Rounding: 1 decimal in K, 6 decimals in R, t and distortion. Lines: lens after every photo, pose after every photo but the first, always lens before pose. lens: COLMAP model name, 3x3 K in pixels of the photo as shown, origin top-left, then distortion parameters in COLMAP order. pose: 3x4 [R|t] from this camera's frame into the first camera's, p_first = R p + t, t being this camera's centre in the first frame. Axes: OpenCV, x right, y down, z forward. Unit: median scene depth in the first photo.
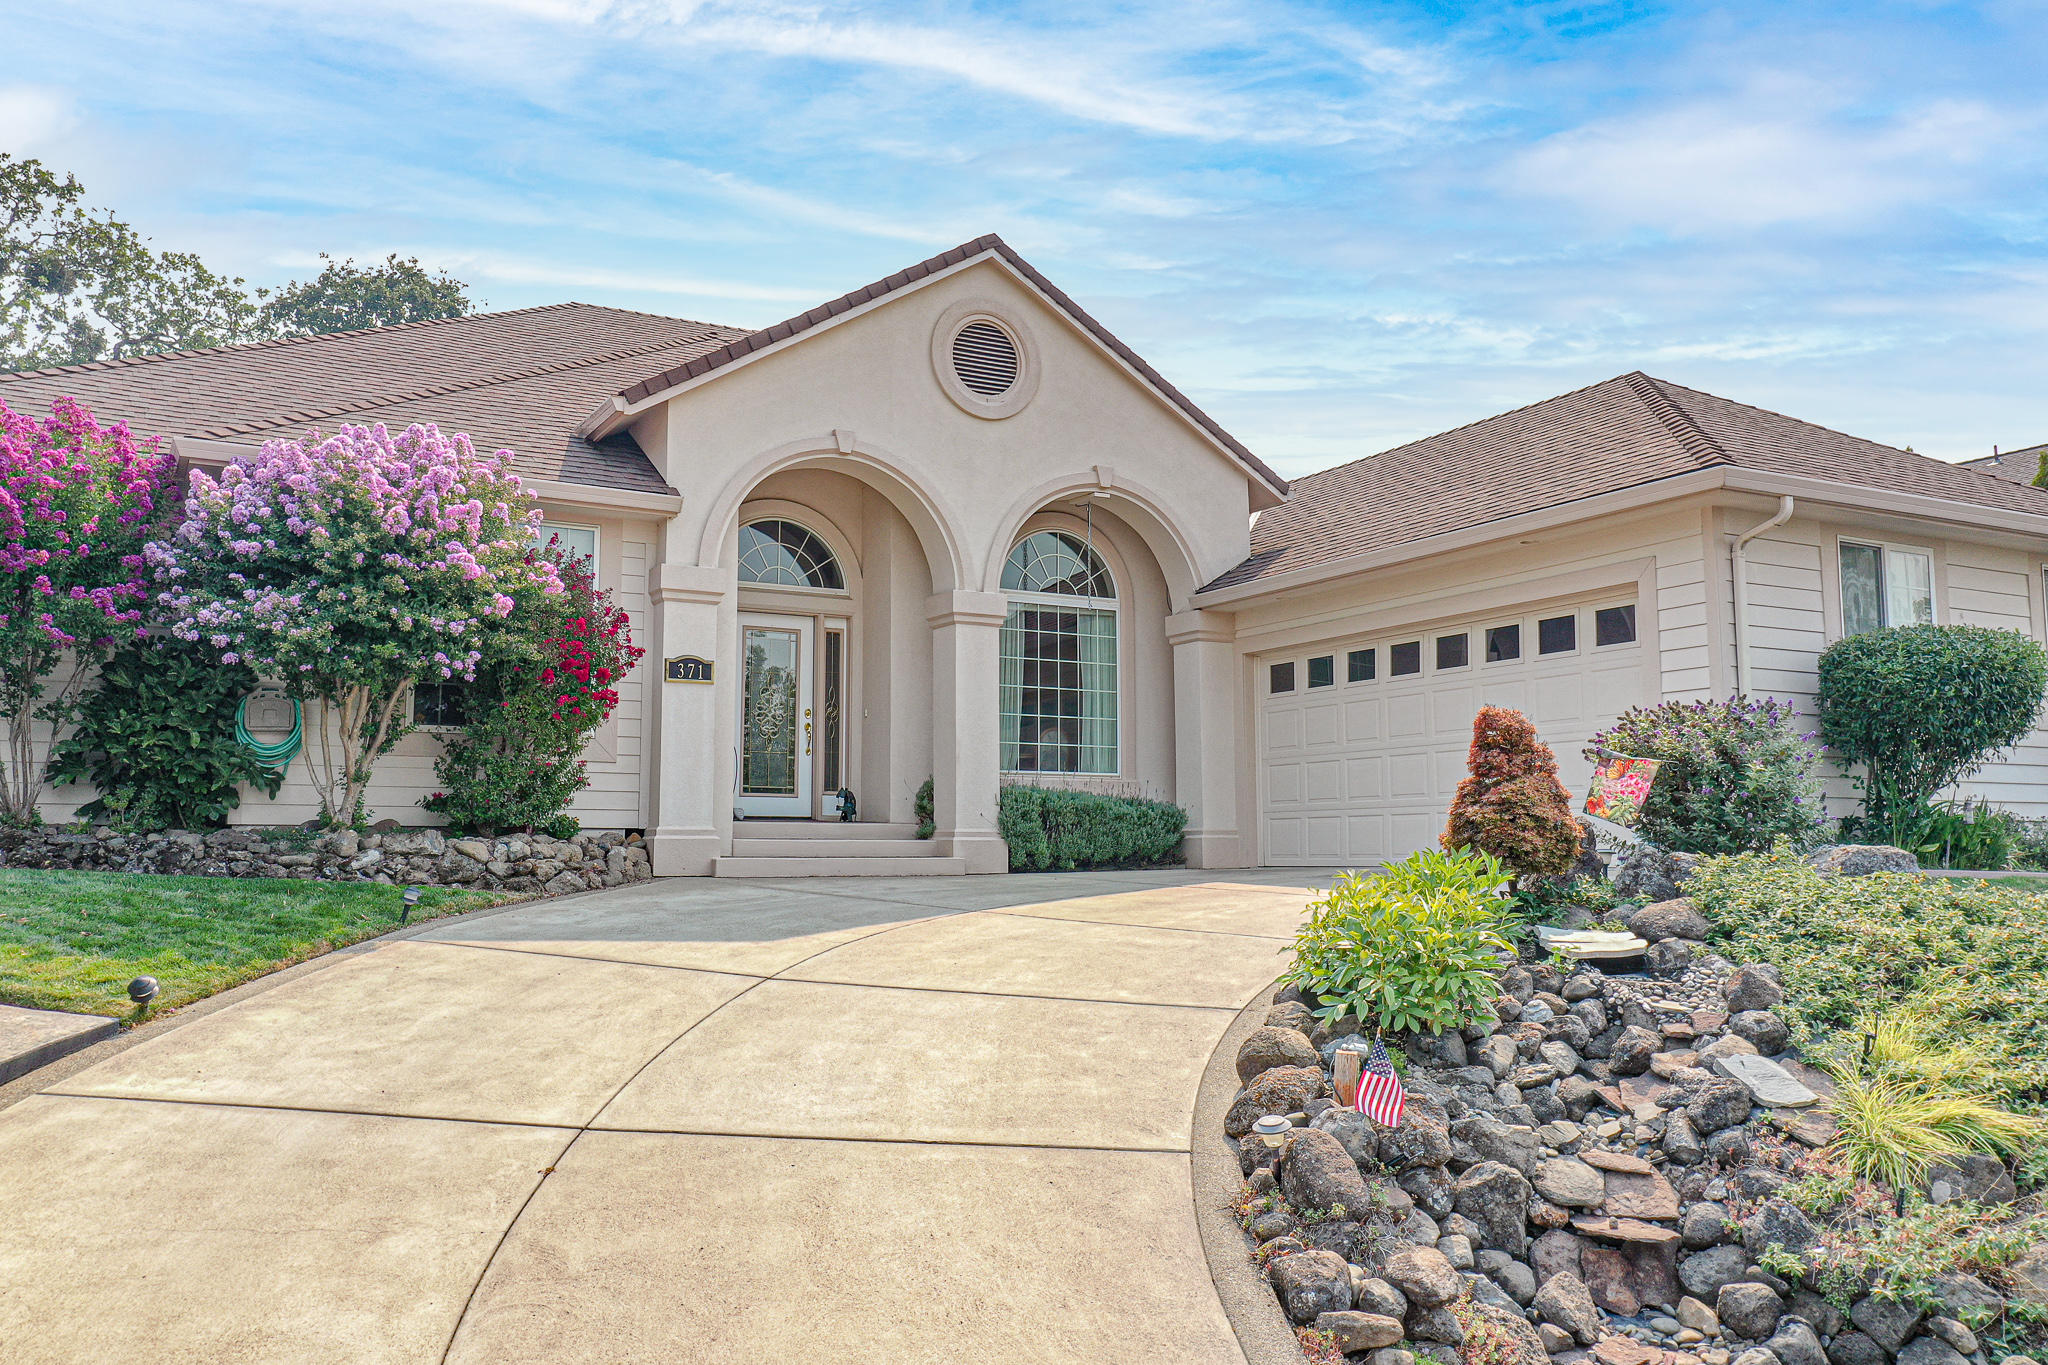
lens RADIAL K [[1624.7, 0, 1028.9], [0, 1624.7, 681.3], [0, 0, 1]] dist [0.005695, 0.008759]
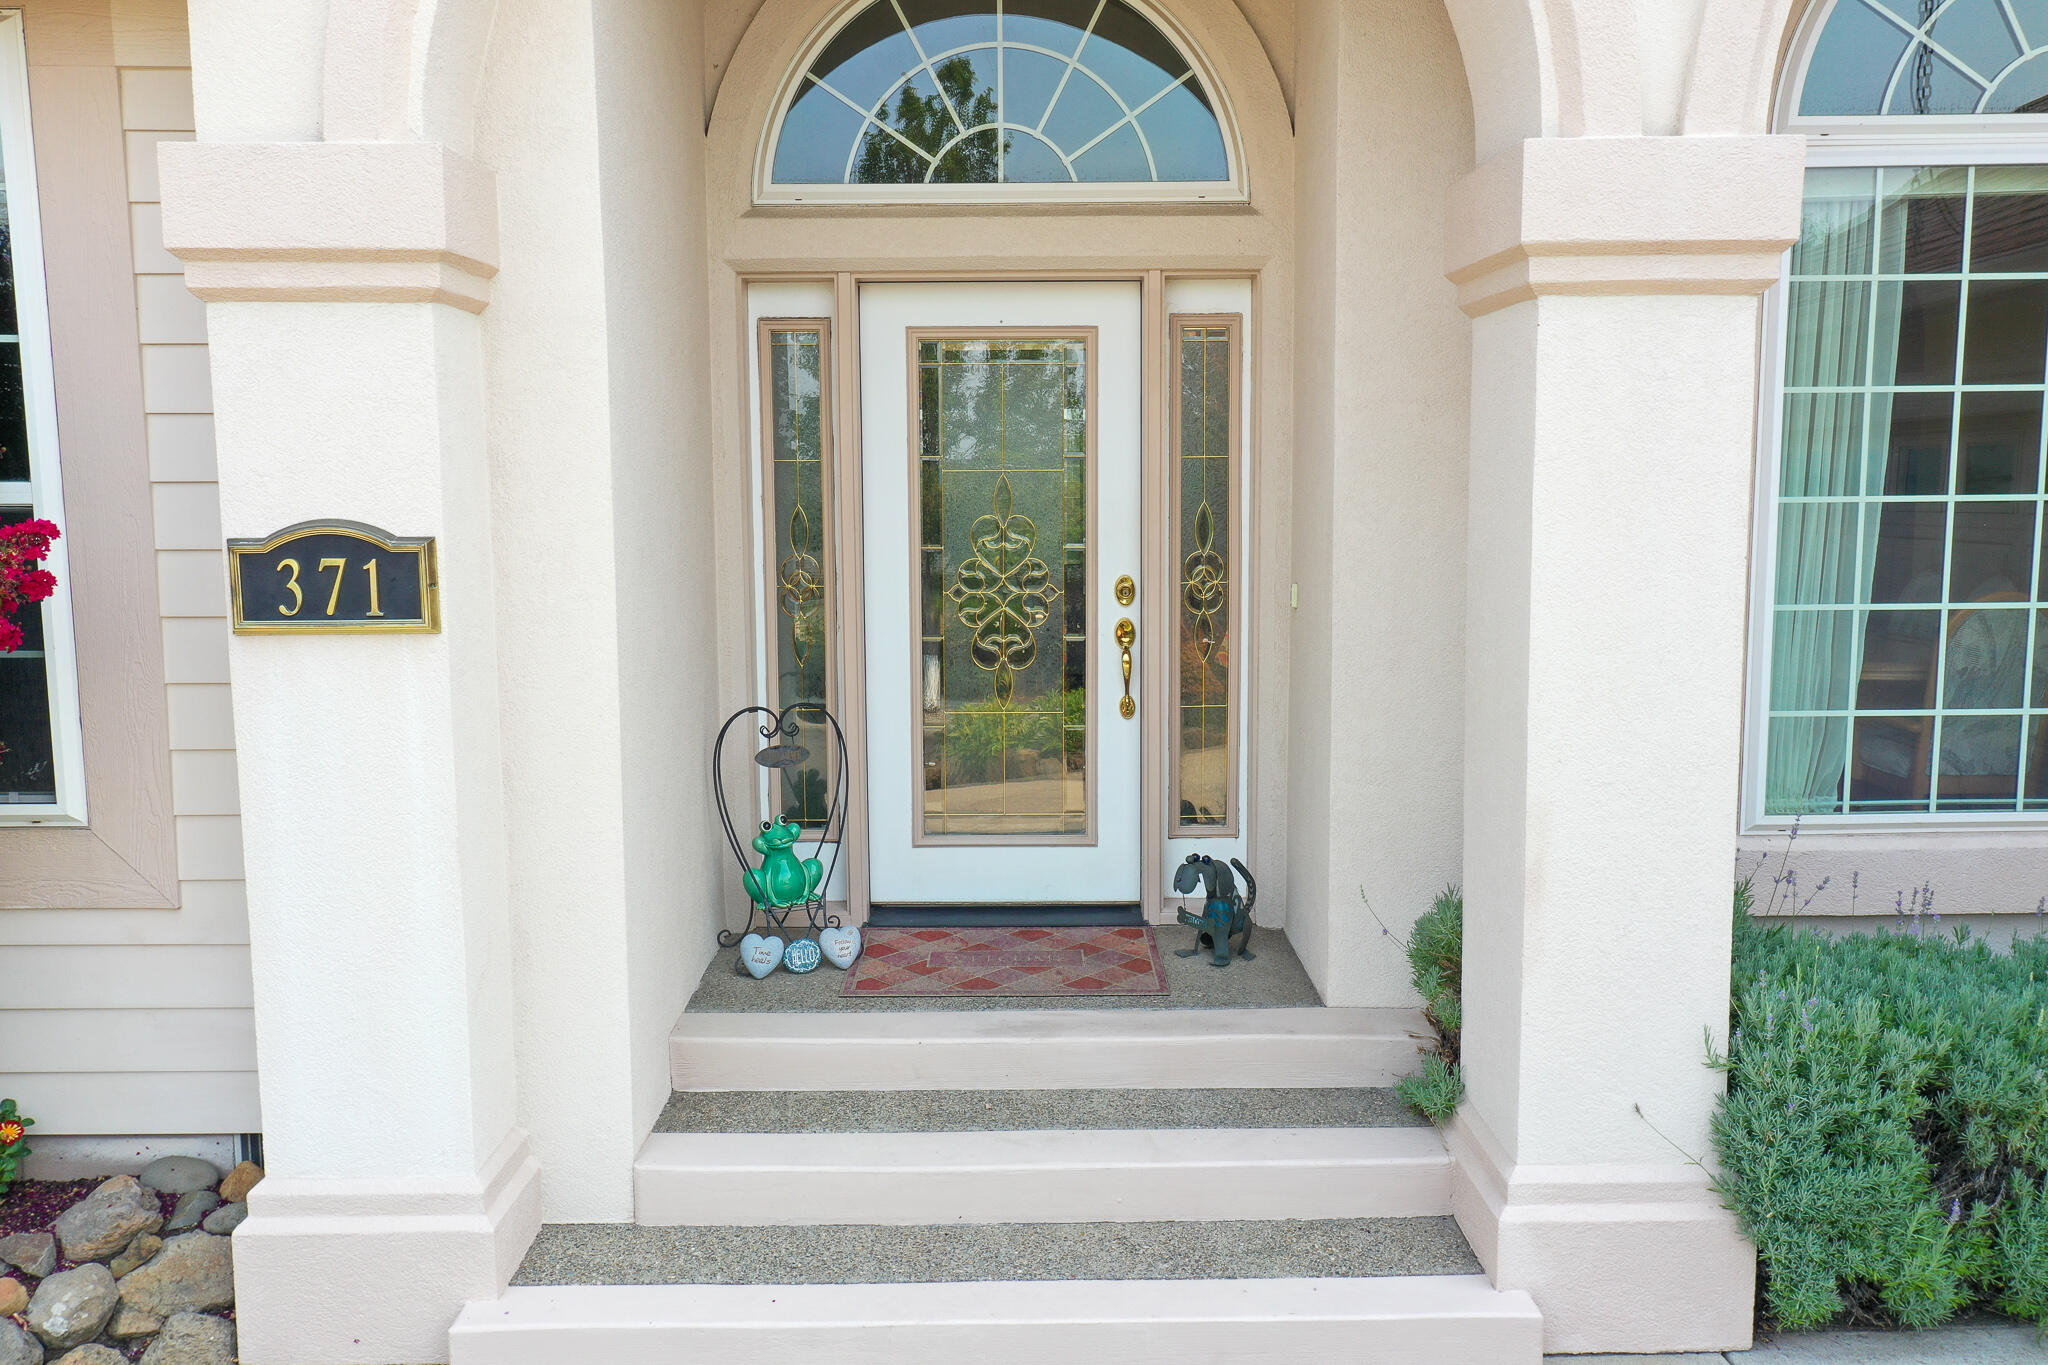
lens RADIAL K [[1624.7, 0, 1028.9], [0, 1624.7, 681.3], [0, 0, 1]] dist [0.005695, 0.008759]
pose [[0.874933, 0.055344, -0.481071, 0.004547], [0.057775, 0.974421, 0.217176, -0.039262], [0.480785, -0.217808, 0.849356, 0.823672]]
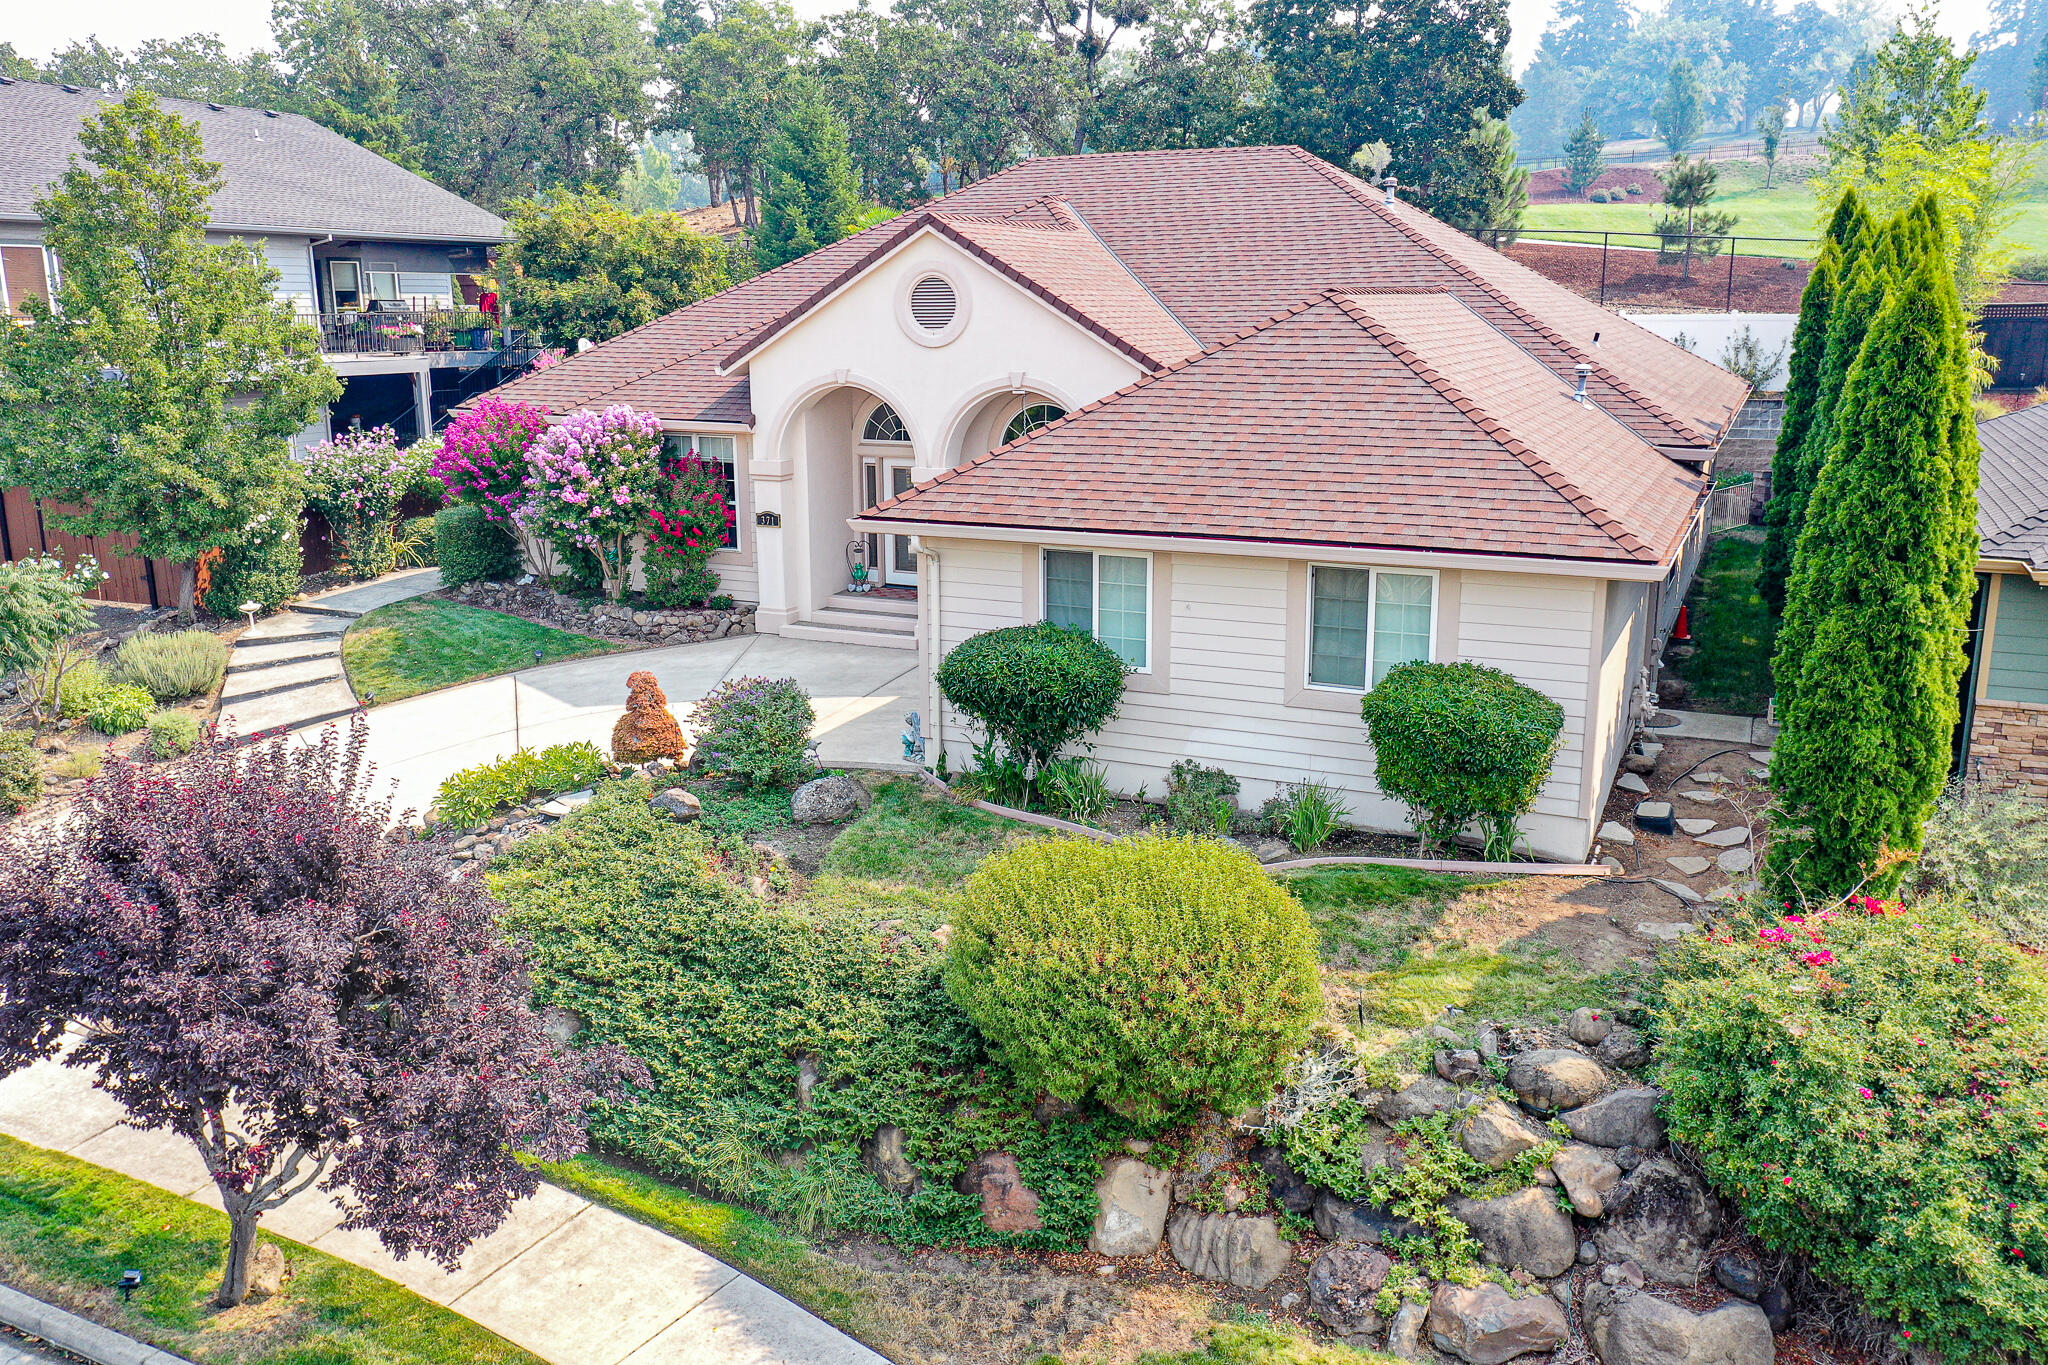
lens RADIAL K [[1624.7, 0, 1028.9], [0, 1624.7, 681.3], [0, 0, 1]] dist [0.005695, 0.008759]
pose [[0.579351, 0.188777, -0.792916, 1.368991], [0.089440, 0.952211, 0.292051, -0.325400], [0.810156, -0.240118, 0.534780, 0.238208]]
